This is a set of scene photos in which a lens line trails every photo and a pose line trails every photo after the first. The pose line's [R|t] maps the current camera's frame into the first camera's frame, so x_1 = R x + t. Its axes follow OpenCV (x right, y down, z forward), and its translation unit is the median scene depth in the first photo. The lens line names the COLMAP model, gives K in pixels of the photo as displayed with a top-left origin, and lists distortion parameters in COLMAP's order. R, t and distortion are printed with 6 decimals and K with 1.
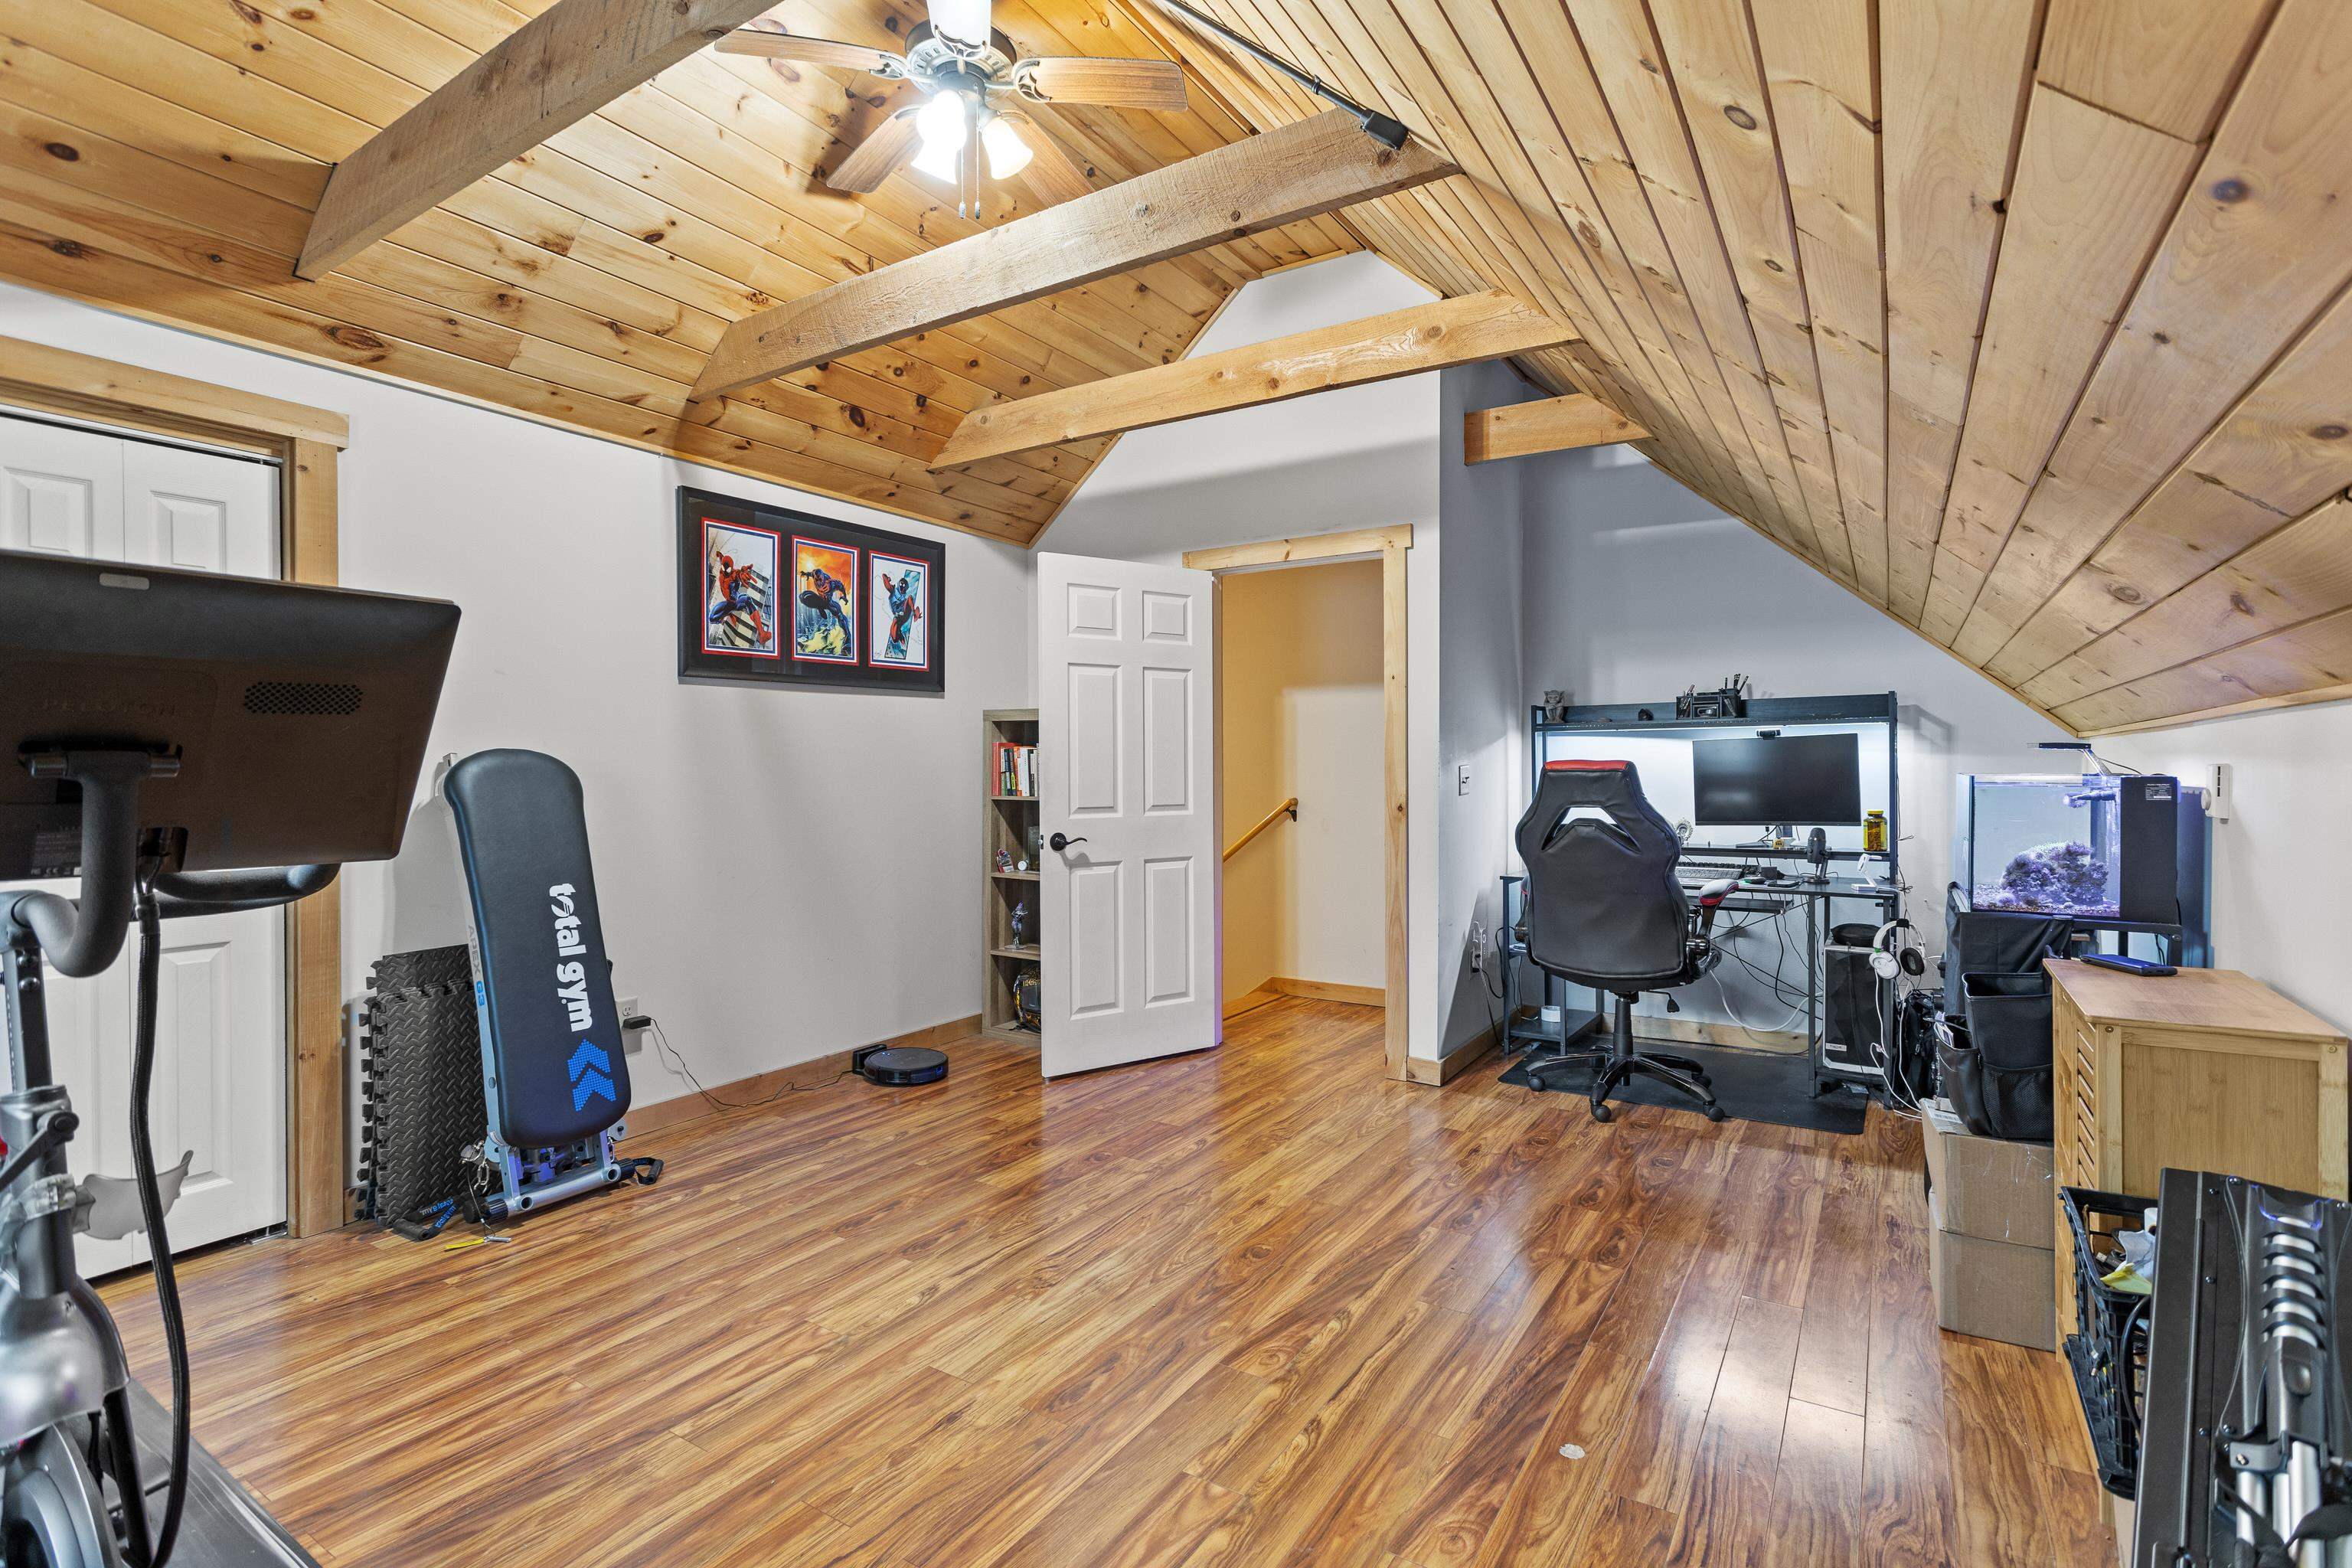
lens RADIAL K [[1111.6, 0, 1189.0], [0, 1111.6, 773.9], [0, 0, 1]] dist [-0.001372, 0.002208]
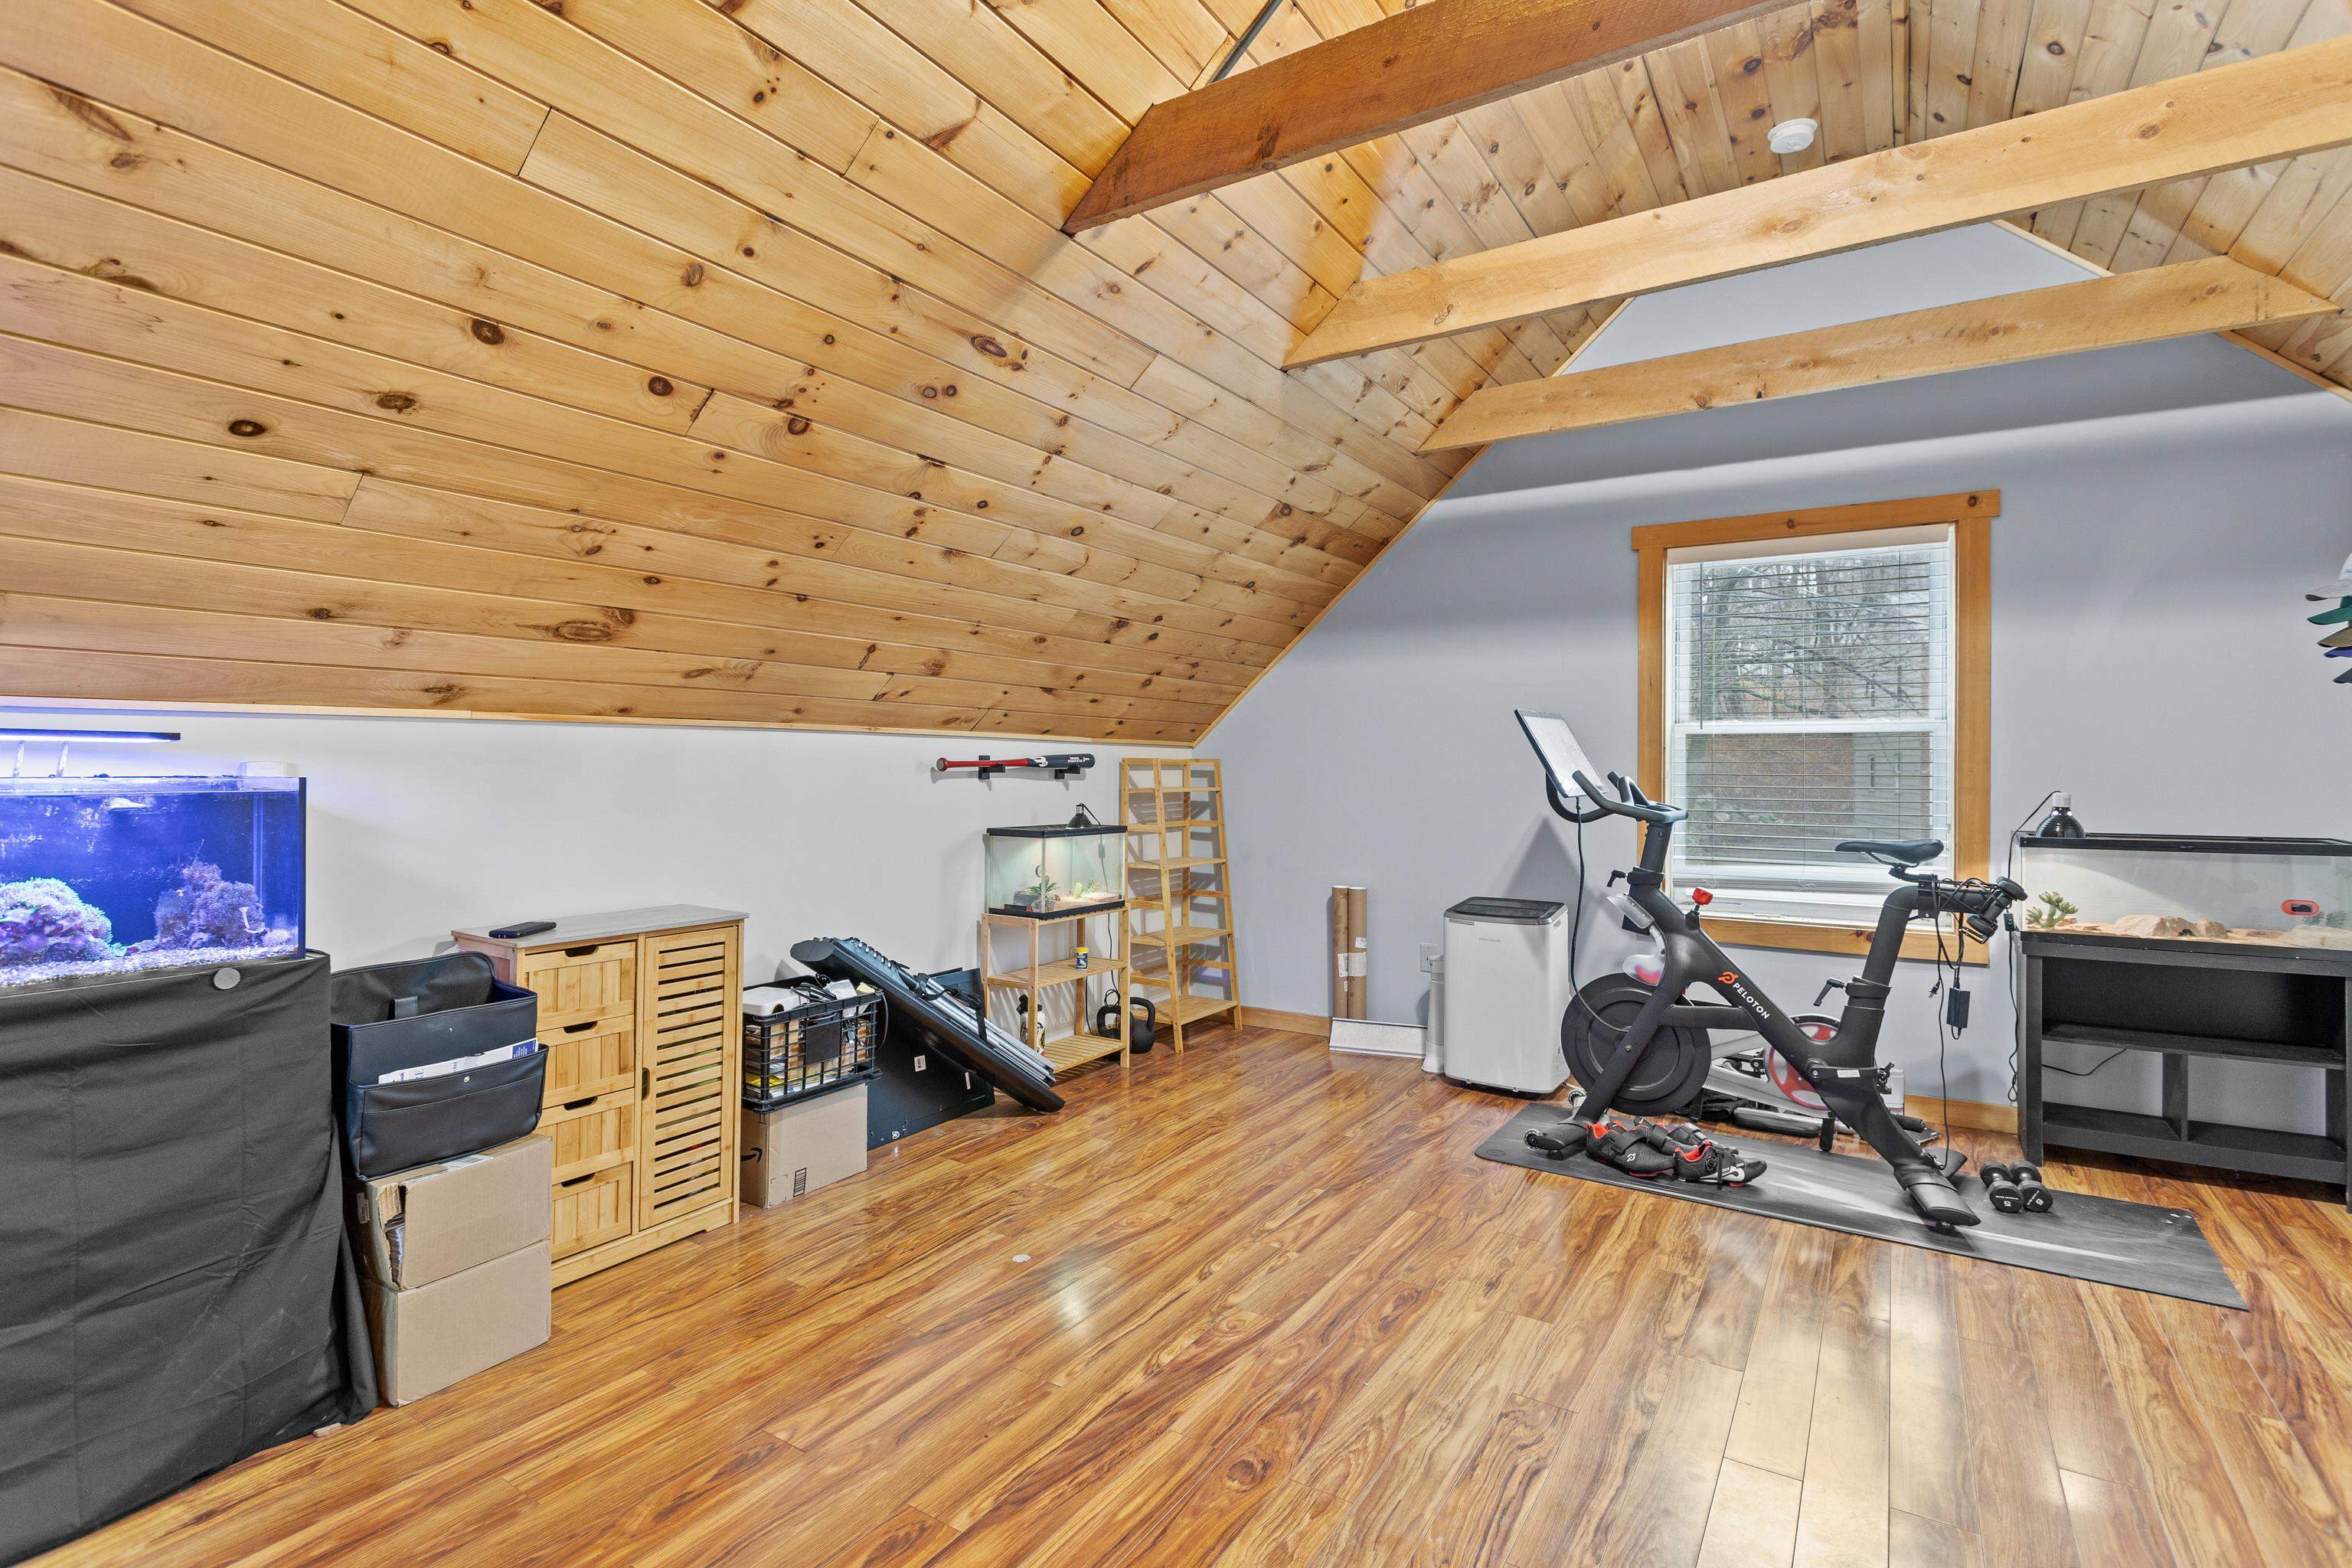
lens RADIAL K [[1111.6, 0, 1175.8], [0, 1111.6, 761.8], [0, 0, 1]] dist [-0.001372, 0.002208]
pose [[-0.999973, -0.001697, 0.007217, 0.099513], [-0.001633, 0.999960, 0.008764, -0.015421], [-0.007232, 0.008752, -0.999936, 1.659413]]
